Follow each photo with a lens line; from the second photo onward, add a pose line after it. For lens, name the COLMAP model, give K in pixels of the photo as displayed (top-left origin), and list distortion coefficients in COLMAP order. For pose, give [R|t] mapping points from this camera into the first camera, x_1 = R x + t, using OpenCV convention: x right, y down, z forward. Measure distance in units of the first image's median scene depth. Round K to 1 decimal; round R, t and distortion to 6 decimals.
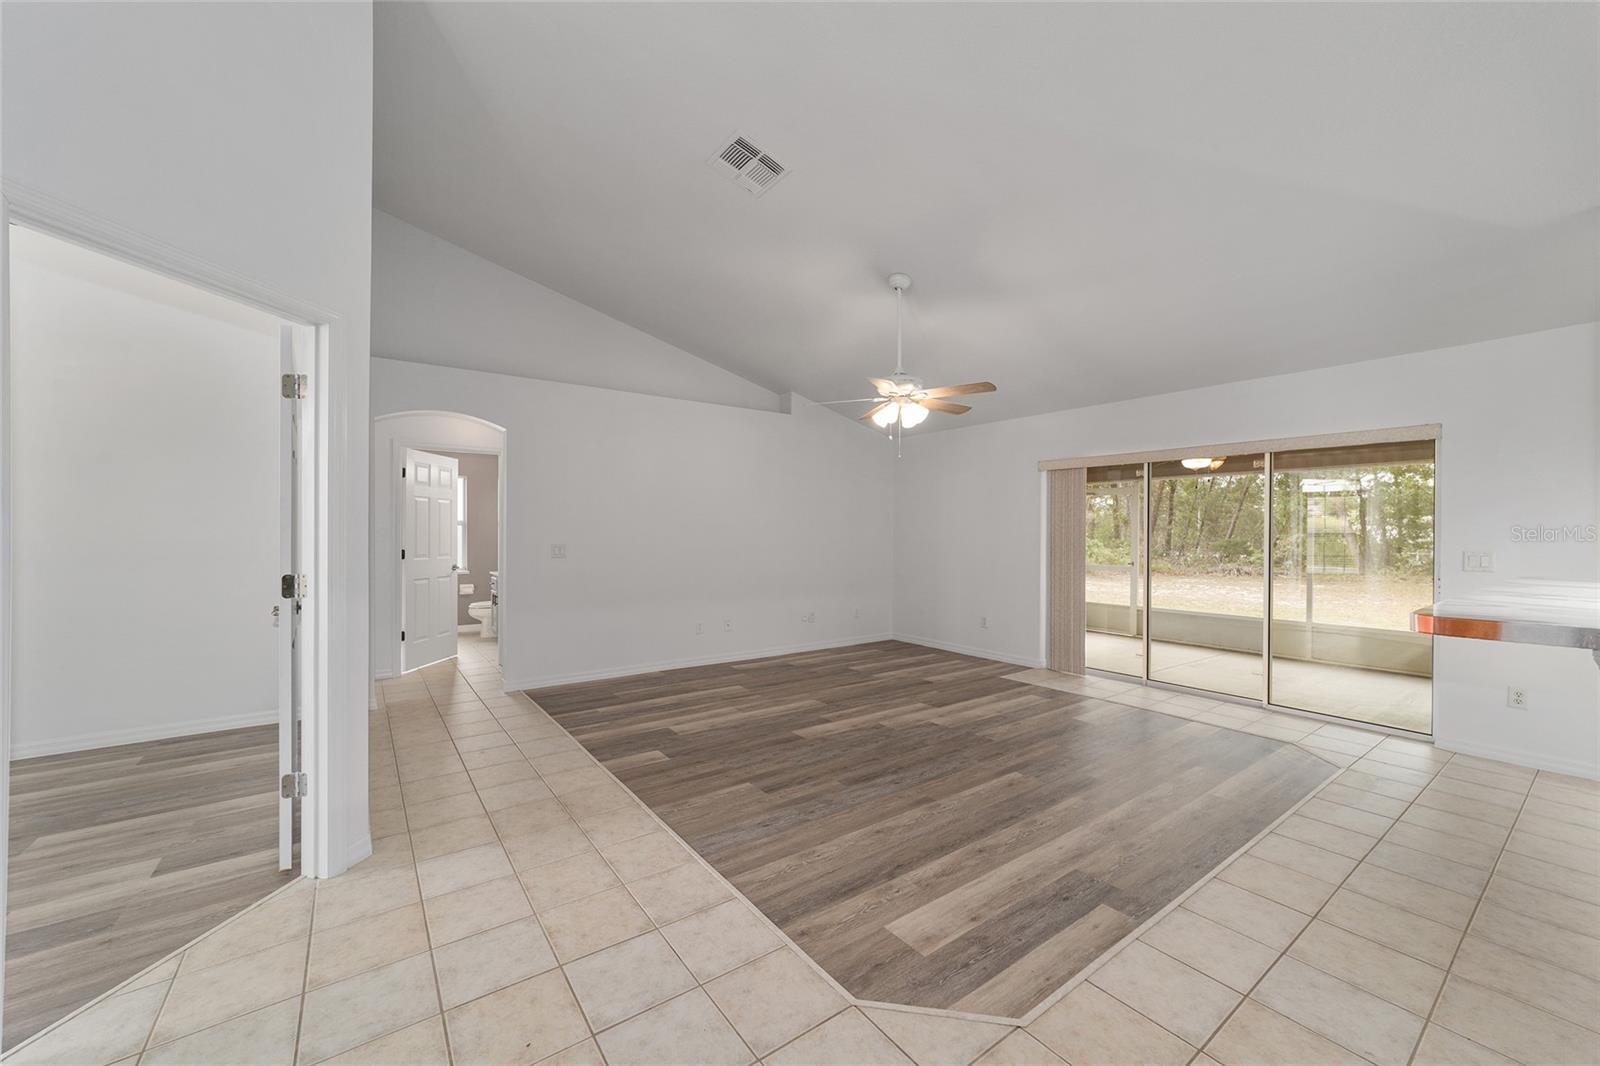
lens RADIAL K [[614.7, 0, 800.0], [0, 614.7, 533.0], [0, 0, 1]] dist [-0.001479, 0.000098]
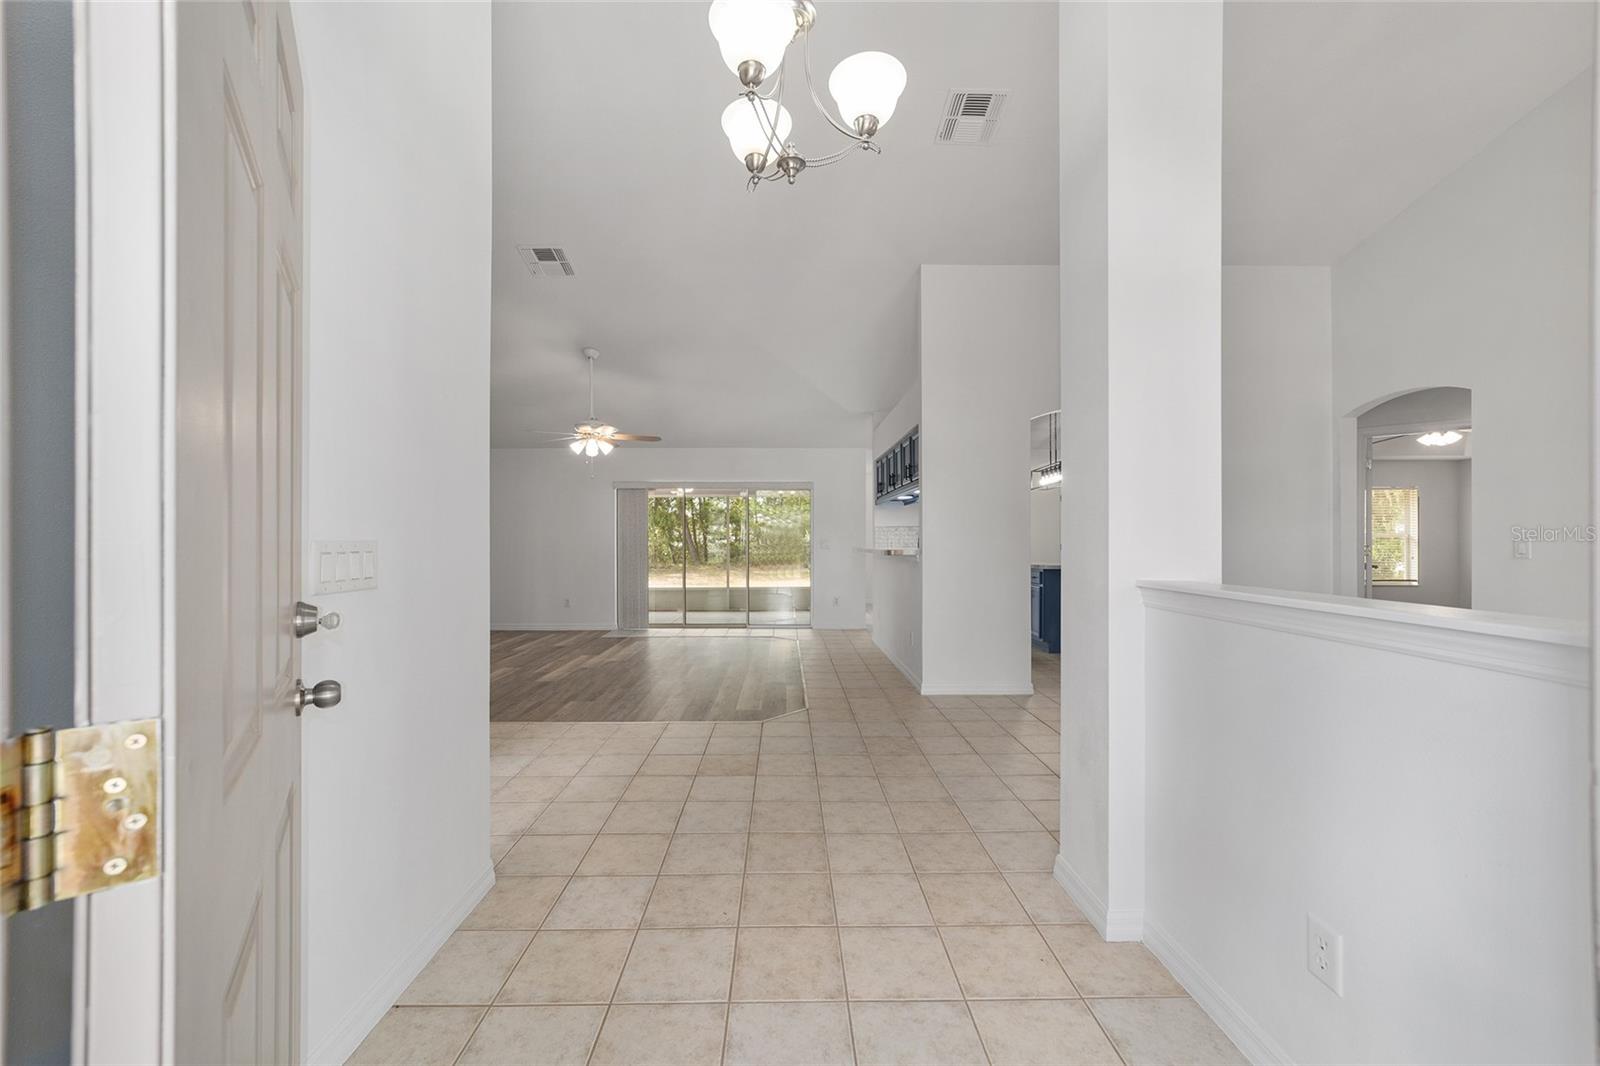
lens RADIAL K [[609.2, 0, 790.6], [0, 609.2, 543.6], [0, 0, 1]] dist [-0.020626, 0.009730]
pose [[0.577094, -0.010583, 0.816609, -0.709254], [0.006326, 0.999944, 0.008488, 0.020344], [-0.816653, 0.000268, 0.577128, -0.183087]]
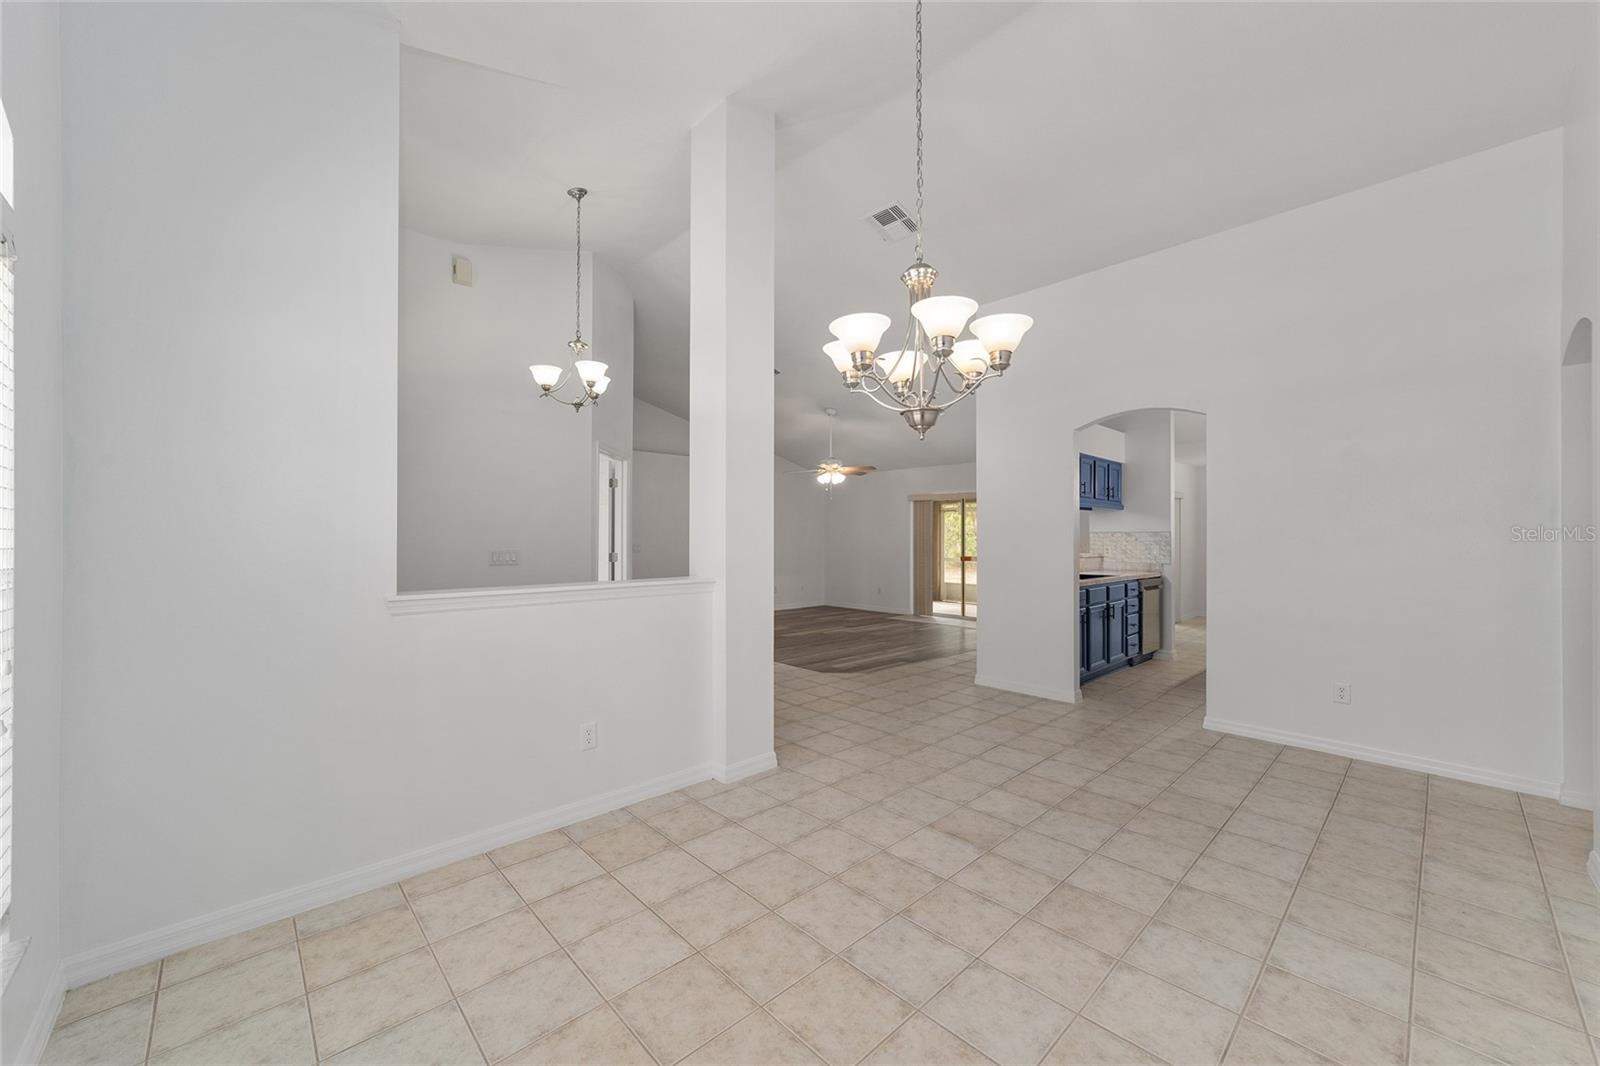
lens RADIAL K [[614.7, 0, 800.0], [0, 614.7, 533.0], [0, 0, 1]] dist [-0.001479, 0.000098]
pose [[0.991893, -0.001489, 0.127070, -0.192120], [0.002298, 0.999978, -0.006217, -0.001580], [-0.127058, 0.006459, 0.991874, -0.966397]]
